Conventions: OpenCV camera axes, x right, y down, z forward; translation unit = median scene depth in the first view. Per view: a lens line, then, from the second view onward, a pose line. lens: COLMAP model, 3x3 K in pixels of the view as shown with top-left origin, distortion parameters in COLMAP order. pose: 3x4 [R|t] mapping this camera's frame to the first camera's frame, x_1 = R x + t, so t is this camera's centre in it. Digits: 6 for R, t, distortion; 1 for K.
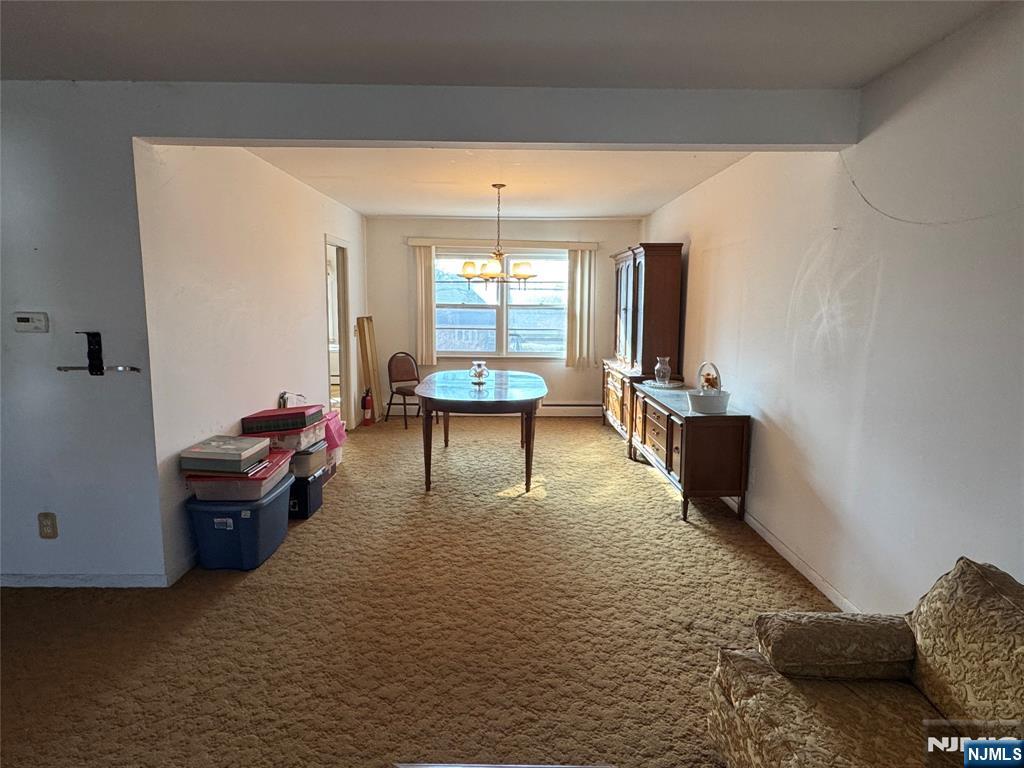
lens RADIAL K [[610.5, 0, 511.1], [0, 610.5, 387.8], [0, 0, 1]] dist [0.002214, 0.001350]
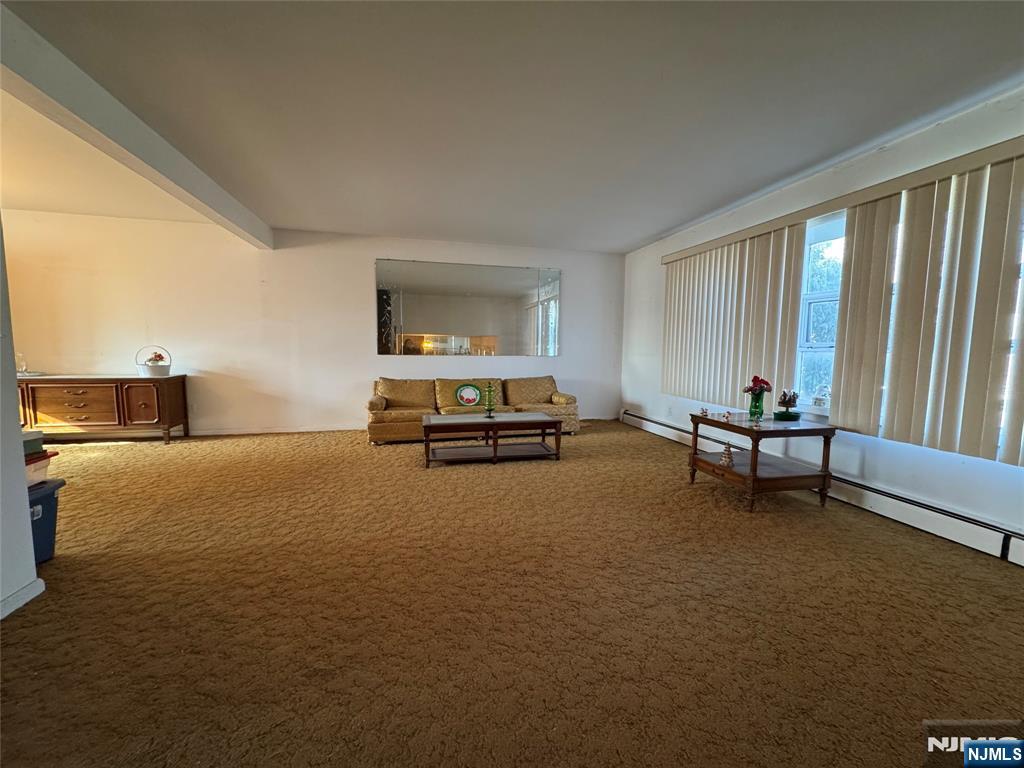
lens RADIAL K [[409.5, 0, 510.9], [0, 409.5, 383.5], [0, 0, 1]] dist [-0.009685, 0.000560]
pose [[-0.233923, -0.095905, 0.967513, -0.975473], [0.123017, 0.984206, 0.127303, 0.037144], [-0.964441, 0.148800, -0.218430, 0.353899]]
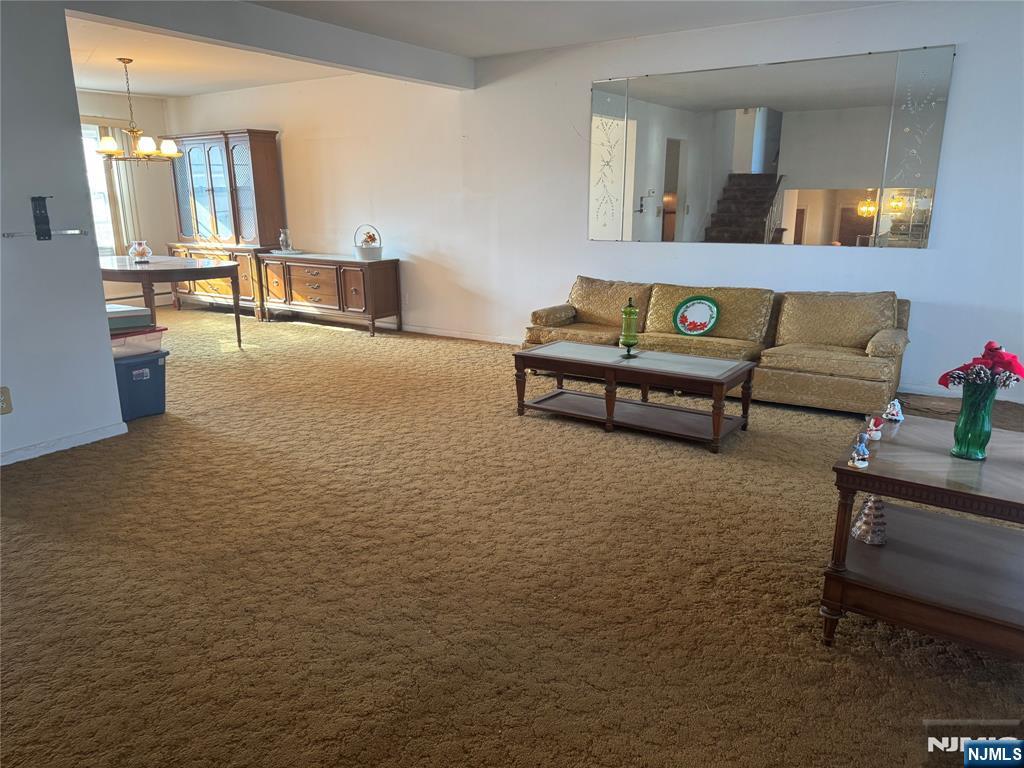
lens RADIAL K [[720.9, 0, 515.0], [0, 720.9, 383.8], [0, 0, 1]] dist [0.033020, -0.017346]
pose [[0.561314, -0.211068, 0.800236, -0.950263], [0.121496, 0.977471, 0.172594, 0.075818], [-0.818636, 0.000346, 0.574312, -0.269799]]
